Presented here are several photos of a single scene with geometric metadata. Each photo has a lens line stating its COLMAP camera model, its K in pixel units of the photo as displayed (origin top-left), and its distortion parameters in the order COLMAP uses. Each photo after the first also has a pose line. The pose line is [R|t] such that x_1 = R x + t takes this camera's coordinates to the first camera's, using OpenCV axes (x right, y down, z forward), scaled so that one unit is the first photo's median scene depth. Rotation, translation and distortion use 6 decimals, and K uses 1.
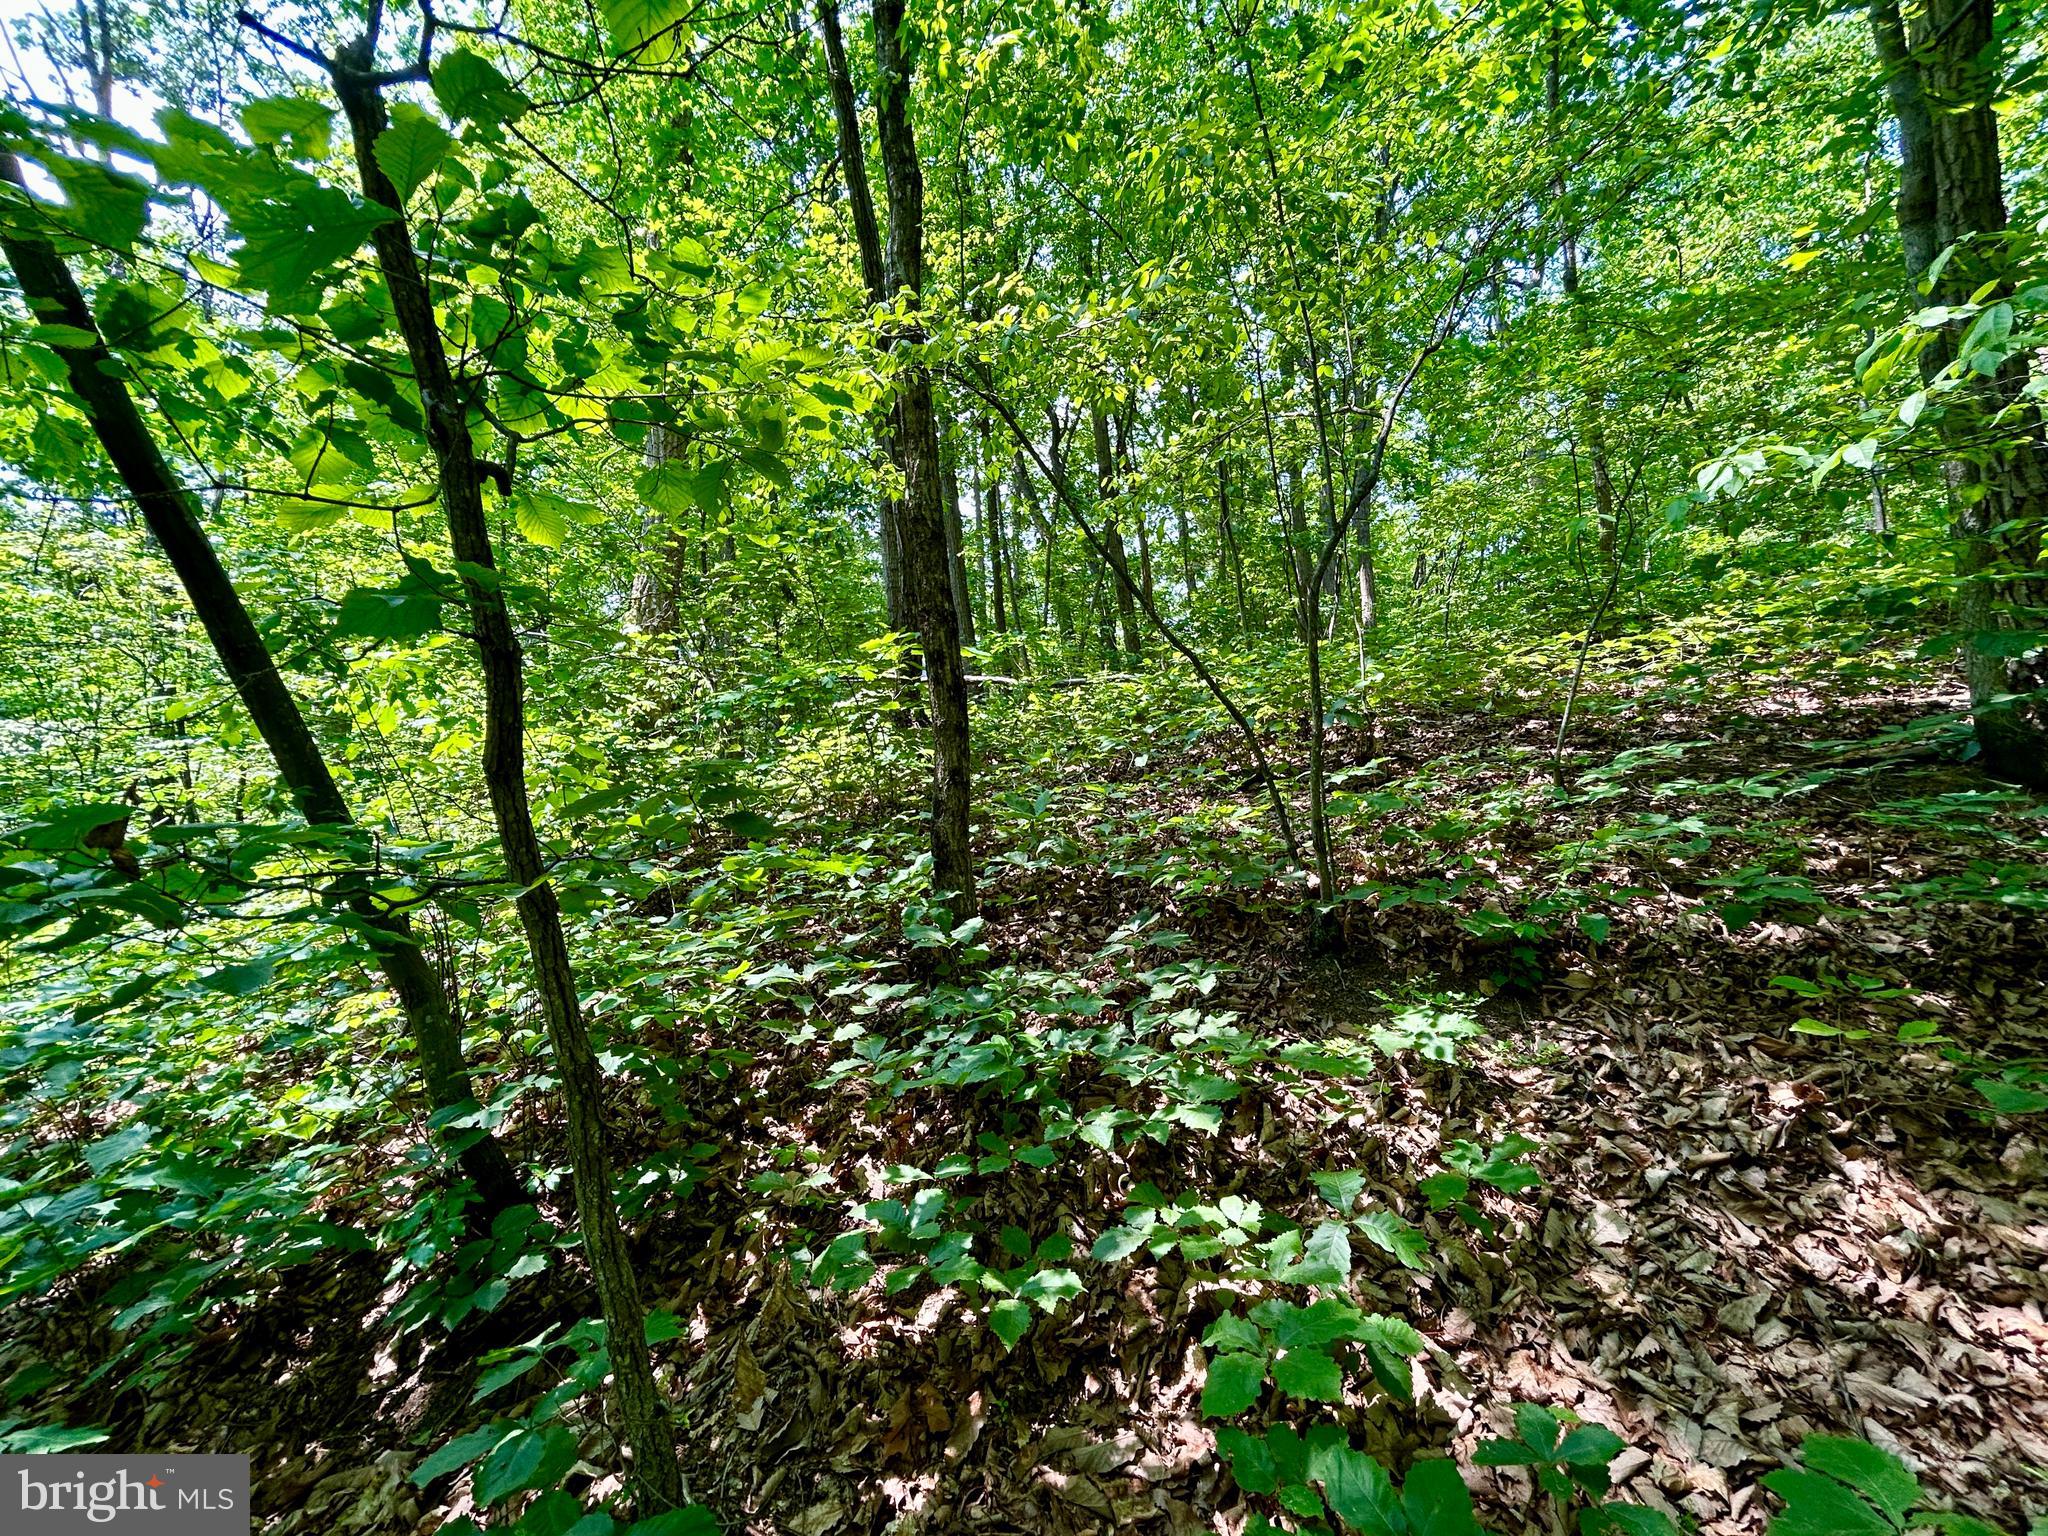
lens RADIAL K [[834.7, 0, 1024.0], [0, 834.7, 762.4], [0, 0, 1]] dist [0.000303, -0.000099]
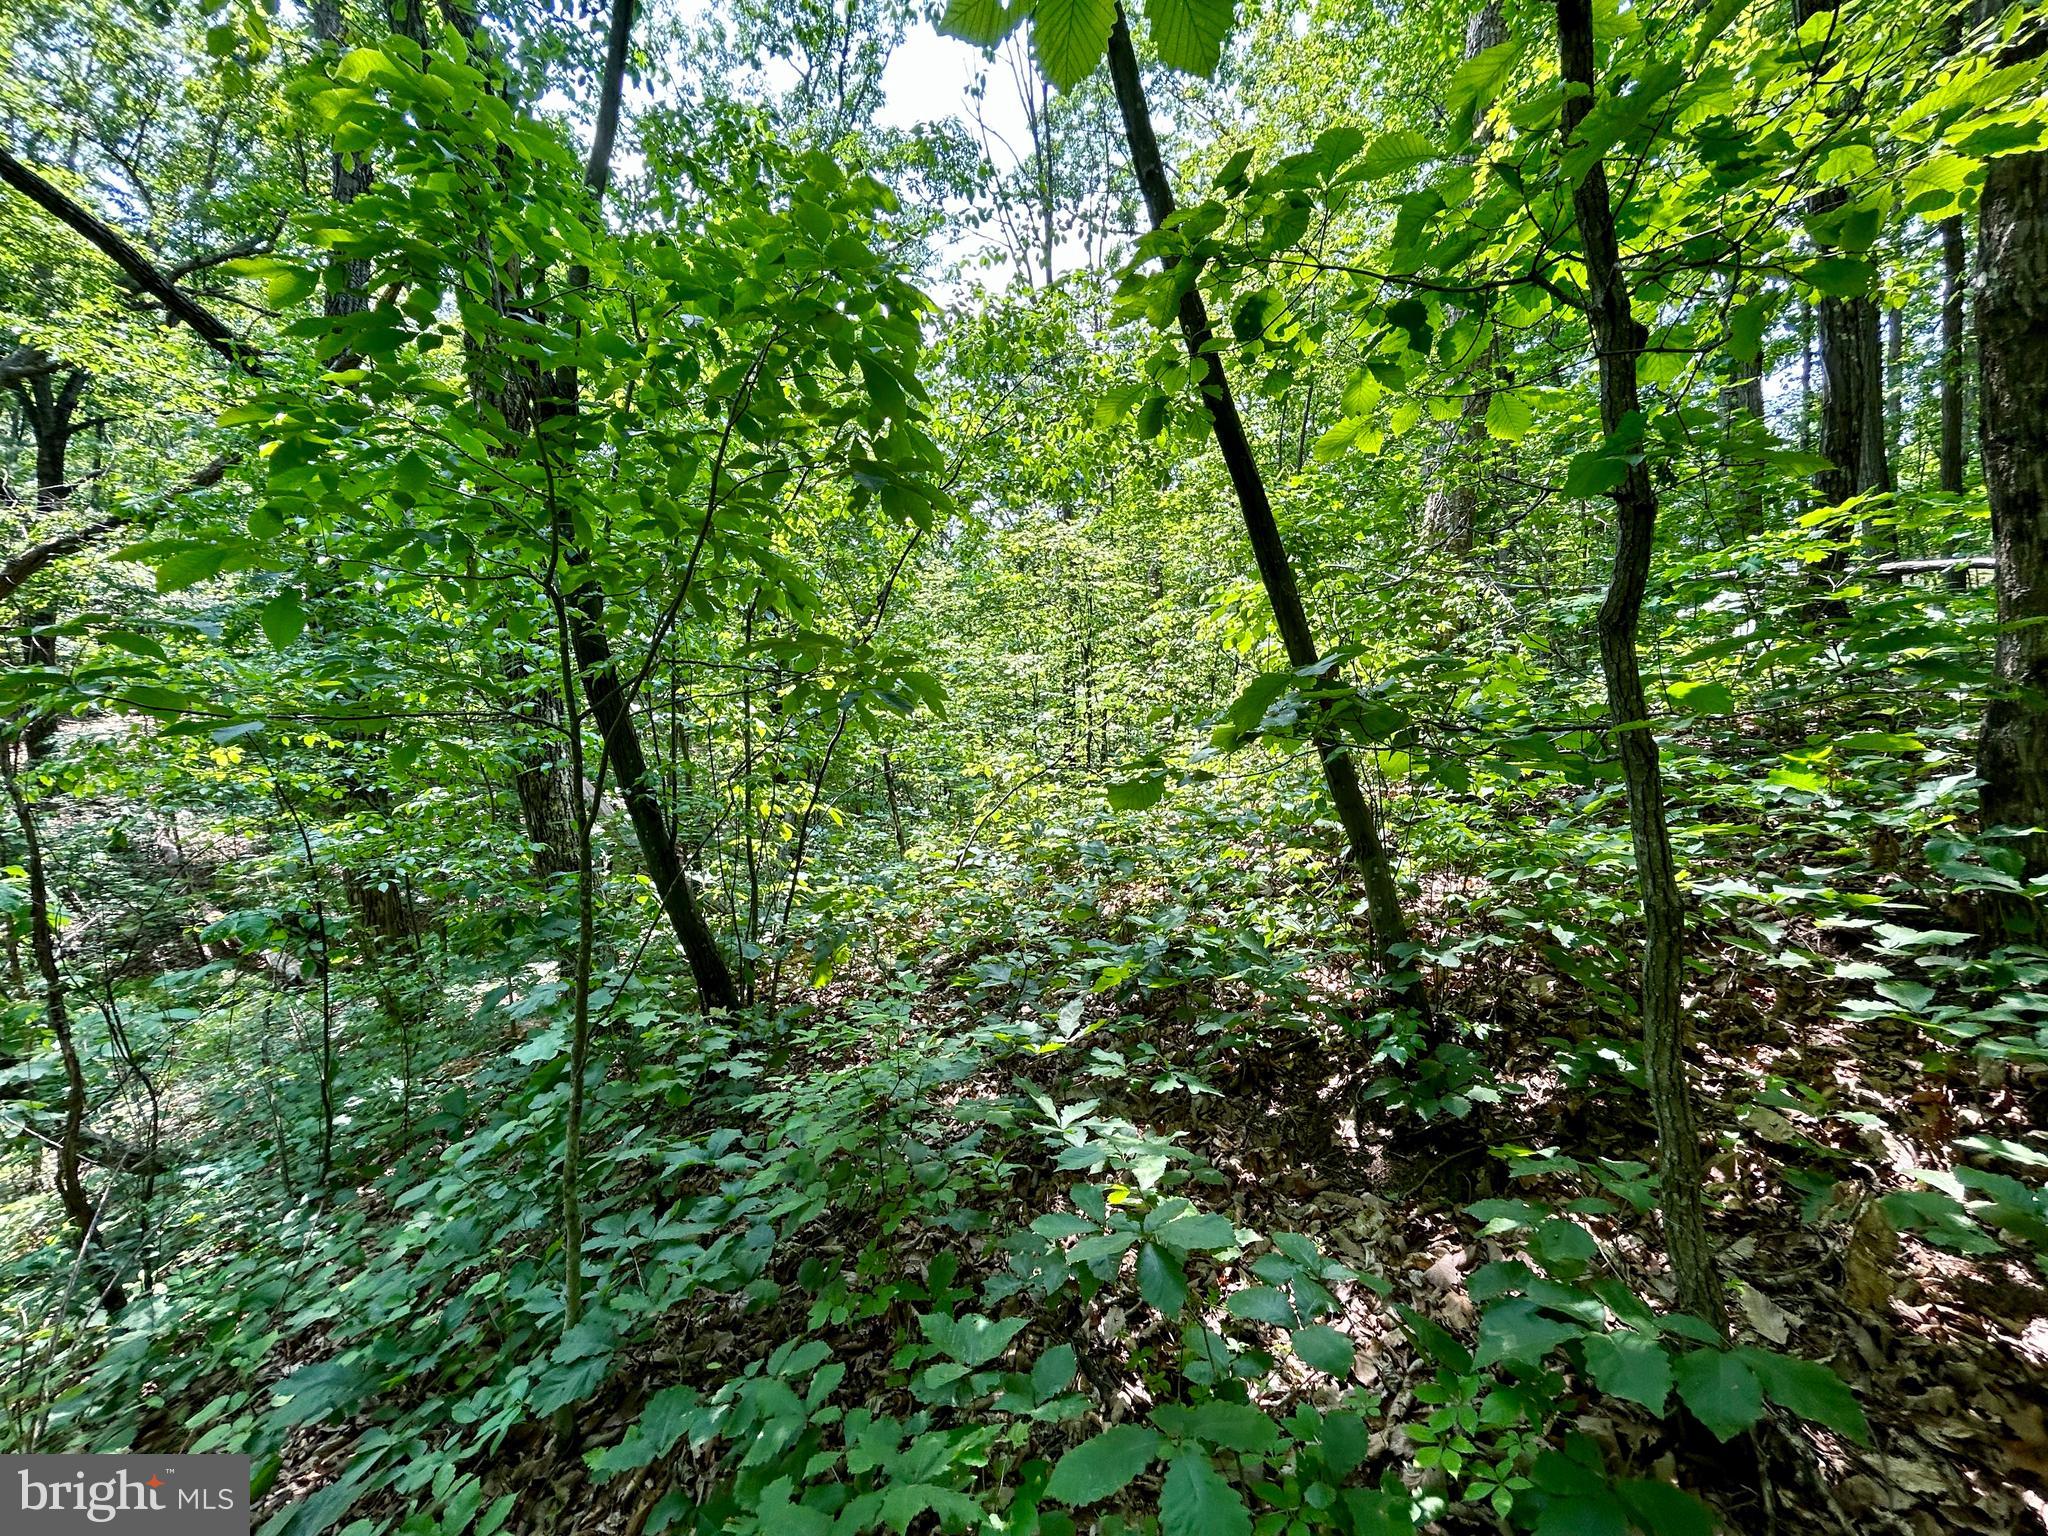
lens RADIAL K [[834.7, 0, 1023.9], [0, 834.7, 758.7], [0, 0, 1]] dist [0.000303, -0.000099]
pose [[0.674915, 0.064607, -0.735062, -0.168384], [-0.008577, 0.996779, 0.079734, 0.052257], [0.737846, -0.047509, 0.673295, -0.153758]]
